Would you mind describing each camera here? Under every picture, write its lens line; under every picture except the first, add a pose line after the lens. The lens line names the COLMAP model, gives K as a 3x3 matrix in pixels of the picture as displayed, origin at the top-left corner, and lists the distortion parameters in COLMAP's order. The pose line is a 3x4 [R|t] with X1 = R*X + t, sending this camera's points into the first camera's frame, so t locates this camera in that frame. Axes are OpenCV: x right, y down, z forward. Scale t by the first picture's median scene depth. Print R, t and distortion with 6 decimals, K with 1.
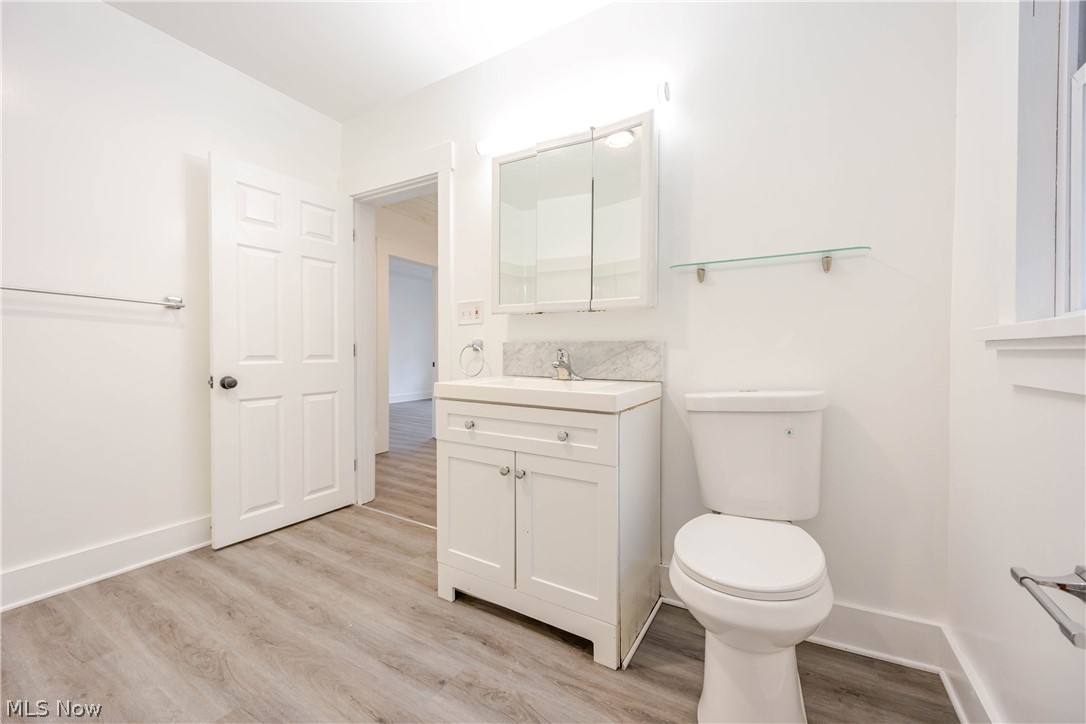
lens RADIAL K [[422.5, 0, 538.4], [0, 422.5, 358.1], [0, 0, 1]] dist [-0.004005, -0.000026]
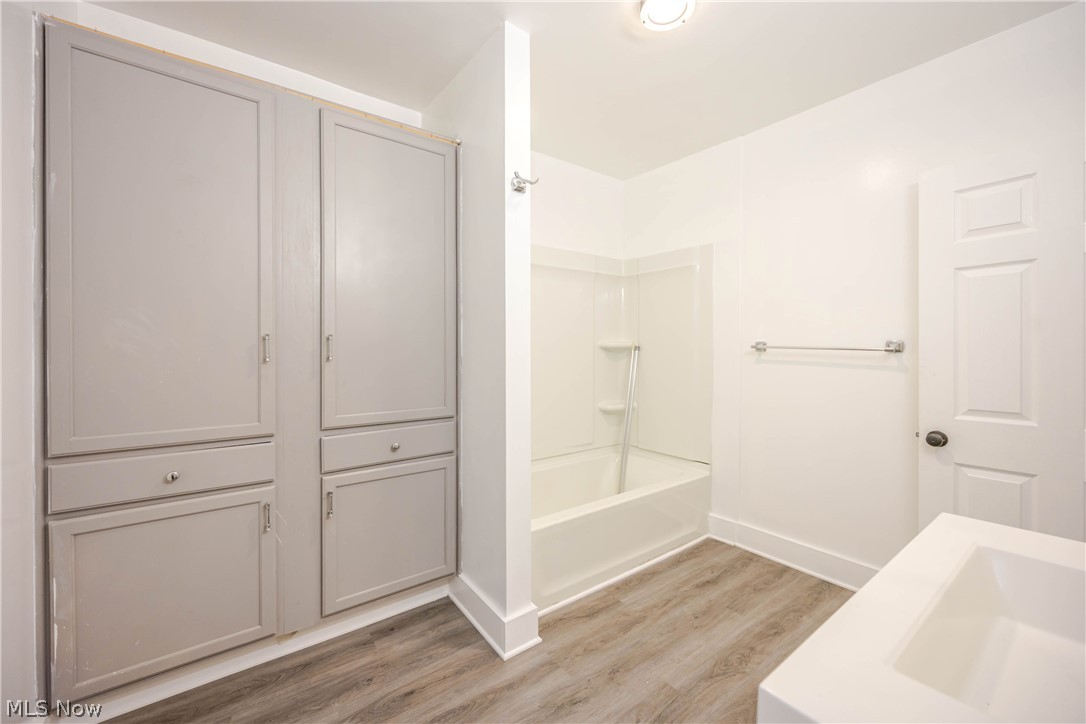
lens RADIAL K [[422.5, 0, 538.3], [0, 422.5, 355.7], [0, 0, 1]] dist [-0.004005, -0.000026]
pose [[-0.396976, 0.008113, -0.917793, 0.421679], [-0.003968, 0.999936, 0.010555, -0.138458], [0.917820, 0.007832, -0.396918, 0.745412]]
